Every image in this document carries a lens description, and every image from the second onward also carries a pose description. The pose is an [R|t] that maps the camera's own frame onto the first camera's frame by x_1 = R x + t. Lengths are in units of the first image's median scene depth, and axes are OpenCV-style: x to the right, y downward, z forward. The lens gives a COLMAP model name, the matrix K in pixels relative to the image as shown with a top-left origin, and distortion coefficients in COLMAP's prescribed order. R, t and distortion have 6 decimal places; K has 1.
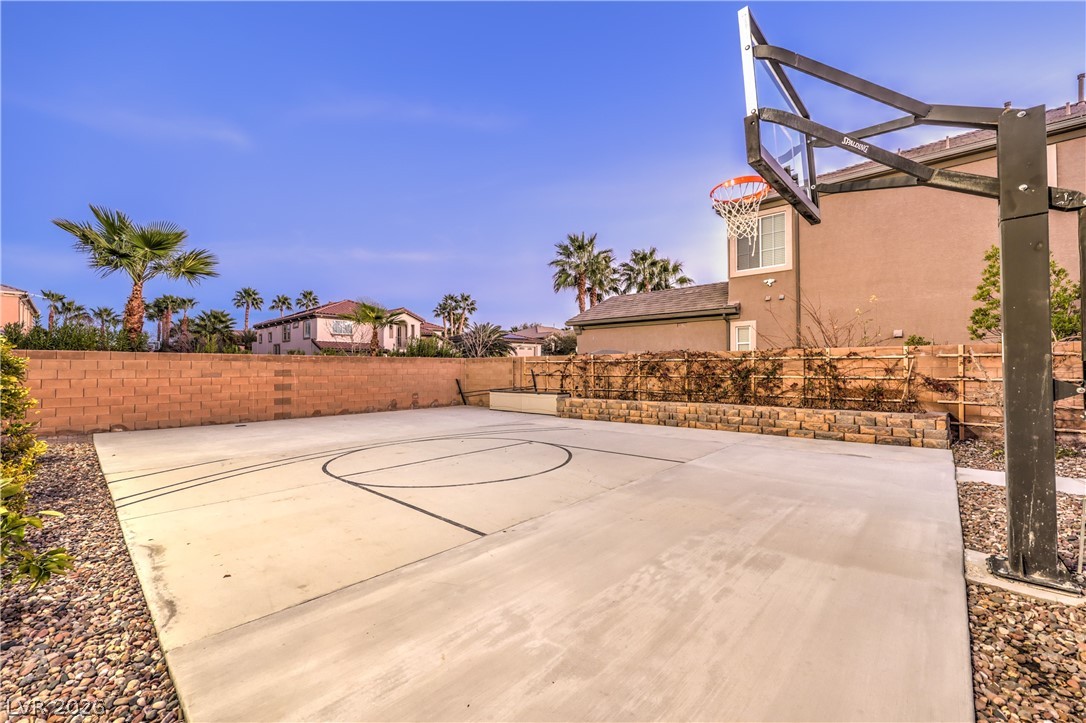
lens RADIAL K [[441.7, 0, 542.9], [0, 441.7, 365.5], [0, 0, 1]] dist [-0.001371, -0.000135]
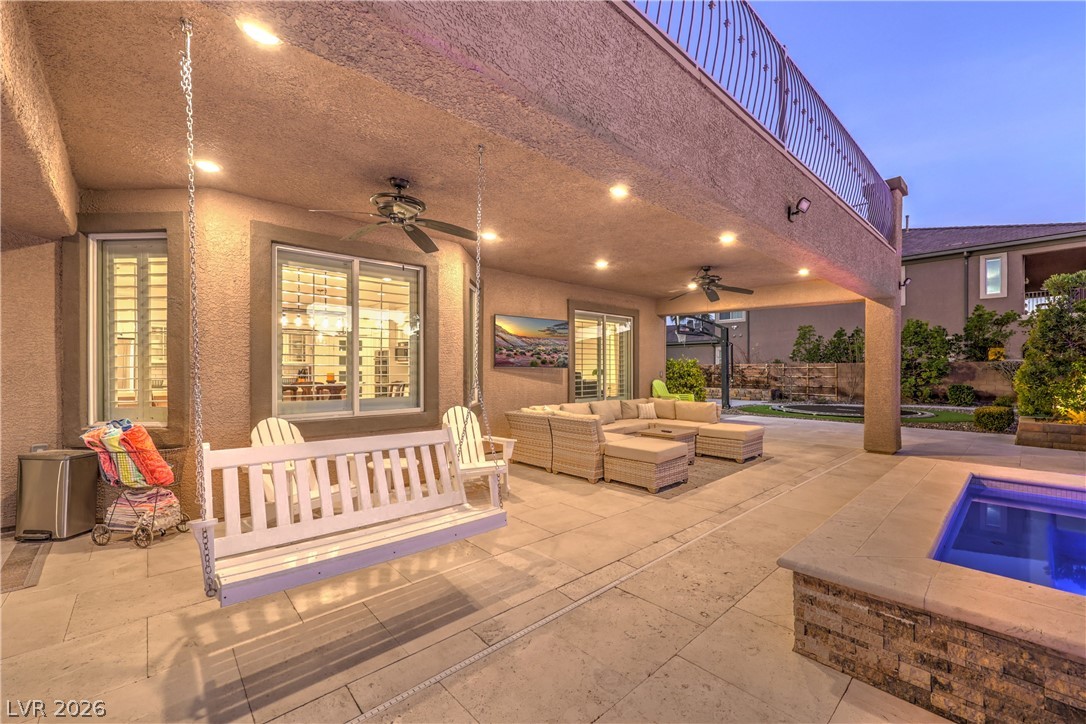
lens RADIAL K [[441.7, 0, 542.9], [0, 441.7, 366.0], [0, 0, 1]] dist [-0.001371, -0.000135]
pose [[0.996301, 0.006660, -0.085669, -0.246536], [-0.006927, 0.999972, -0.002823, -0.015060], [0.085647, 0.003406, 0.996320, -1.609090]]
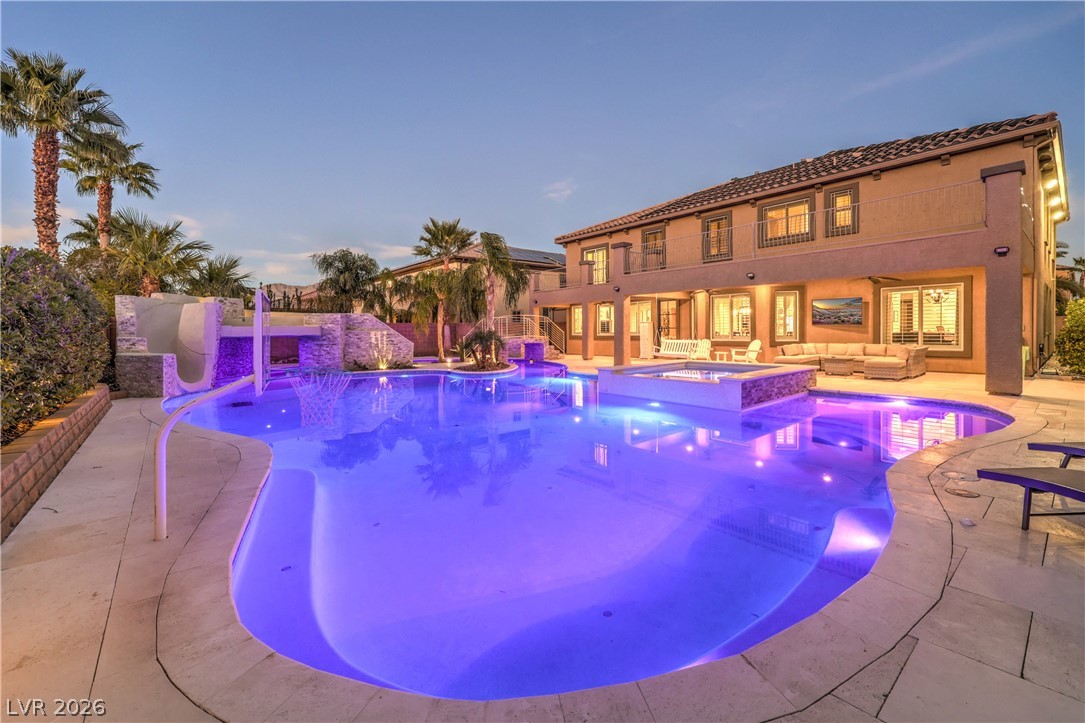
lens RADIAL K [[447.9, 0, 552.9], [0, 447.9, 334.8], [0, 0, 1]] dist [0.000878, 0.000229]
pose [[-0.119385, 0.022614, -0.992591, 1.427347], [0.017136, 0.999639, 0.020714, -0.028704], [0.992700, -0.014537, -0.119729, -1.597918]]
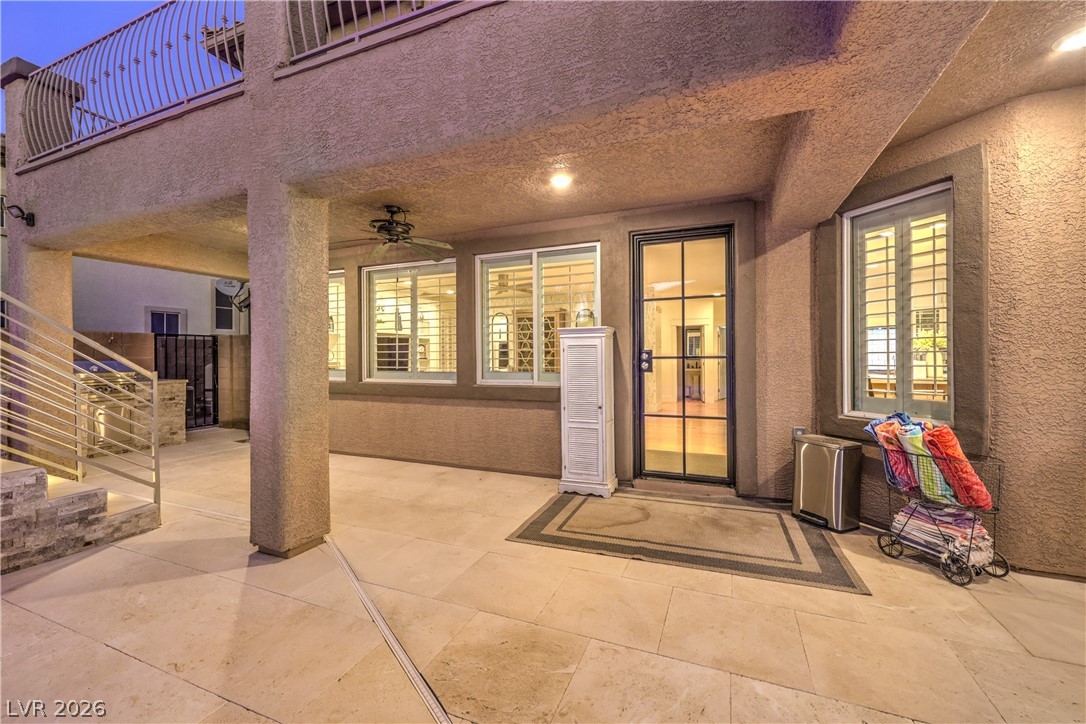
lens RADIAL K [[438.5, 0, 544.4], [0, 438.5, 358.0], [0, 0, 1]] dist [0.001523, 0.000287]
pose [[0.336417, 0.009212, -0.941668, -0.451955], [0.003510, 0.999933, 0.011036, -0.012756], [0.941706, -0.007018, 0.336362, -1.618801]]
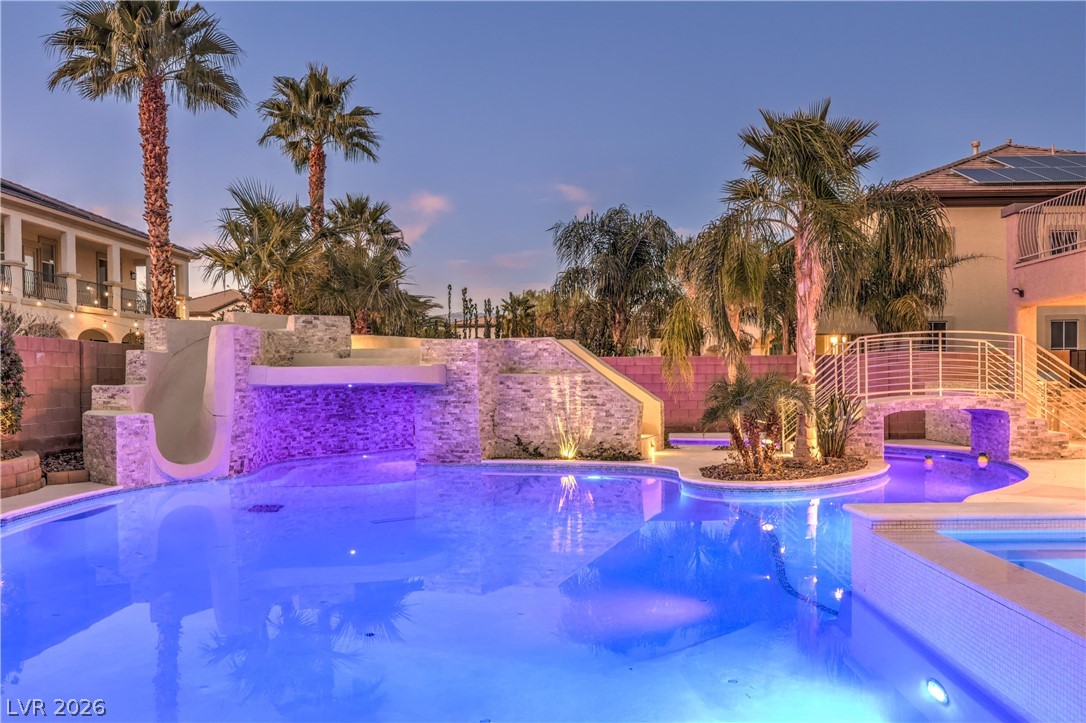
lens RADIAL K [[935.0, 0, 541.7], [0, 935.0, 389.4], [0, 0, 1]] dist [0.005694, 0.012333]
pose [[-0.747850, 0.026380, -0.663344, 0.881615], [0.019887, 0.999652, 0.017333, -0.022557], [0.663570, -0.000229, -0.748114, -1.218735]]
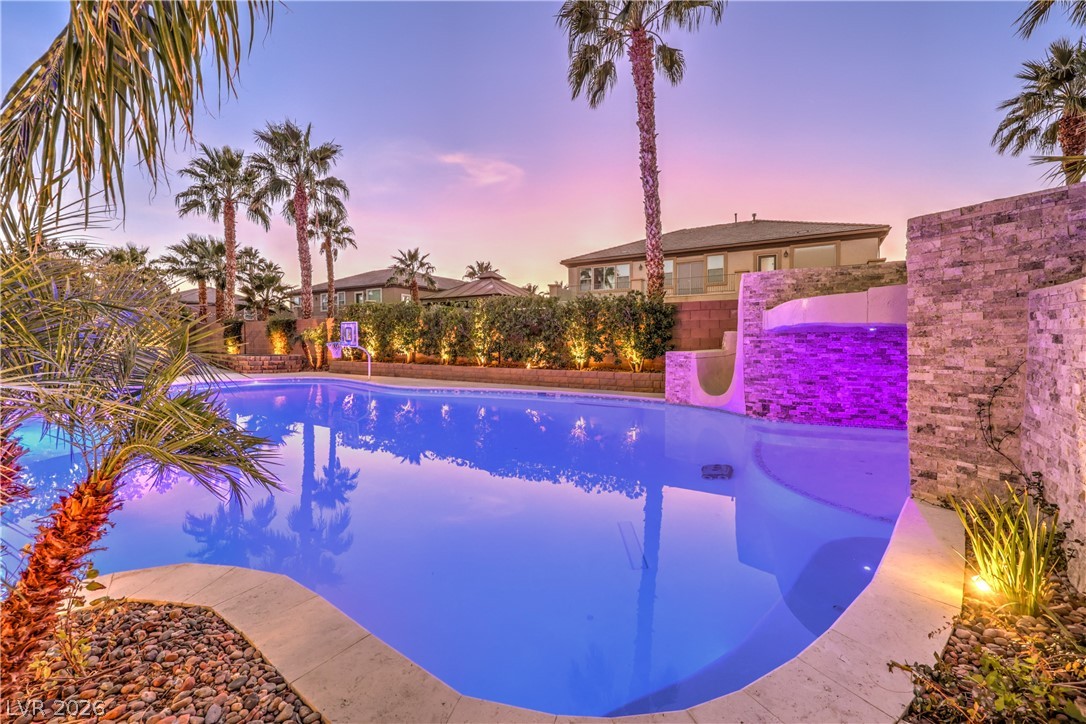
lens RADIAL K [[441.2, 0, 545.9], [0, 441.2, 356.8], [0, 0, 1]] dist [-0.004217, -0.000320]
pose [[-0.194272, -0.024828, 0.980634, -0.514348], [-0.001516, 0.999686, 0.025009, 0.016186], [-0.980947, 0.003372, -0.194248, -2.260829]]
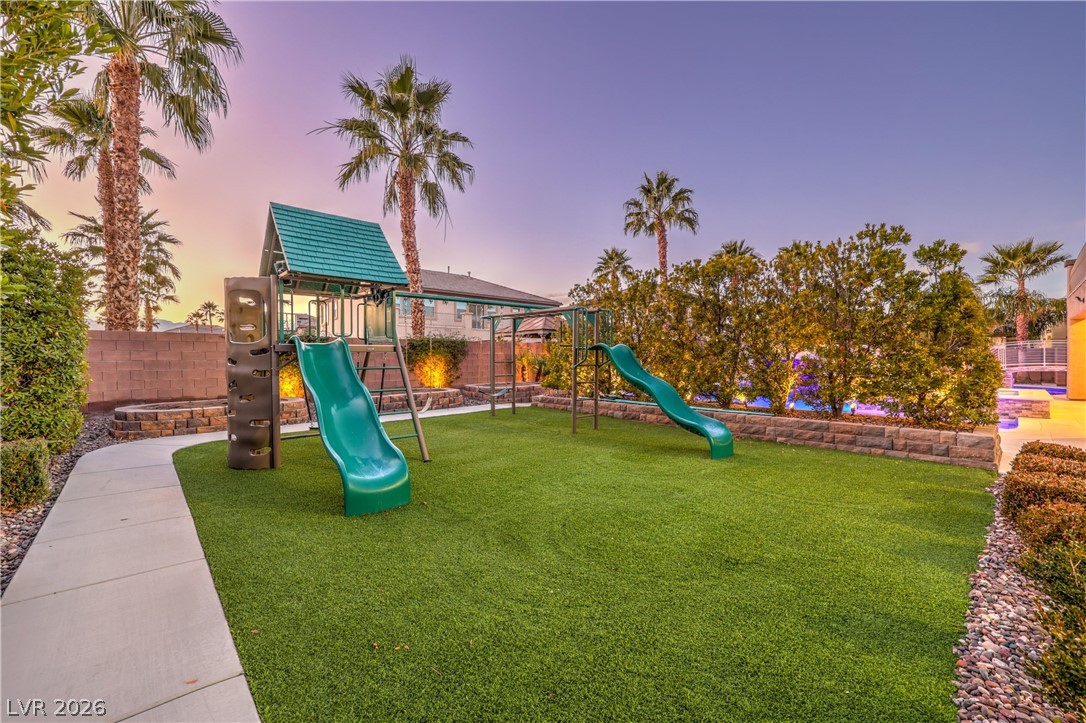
lens RADIAL K [[438.4, 0, 543.6], [0, 438.4, 362.2], [0, 0, 1]] dist [0.000861, 0.000170]
pose [[-0.997217, 0.014601, 0.073106, 1.378880], [0.014874, 0.999884, 0.003196, -0.024188], [-0.073051, 0.004274, -0.997319, 0.186222]]
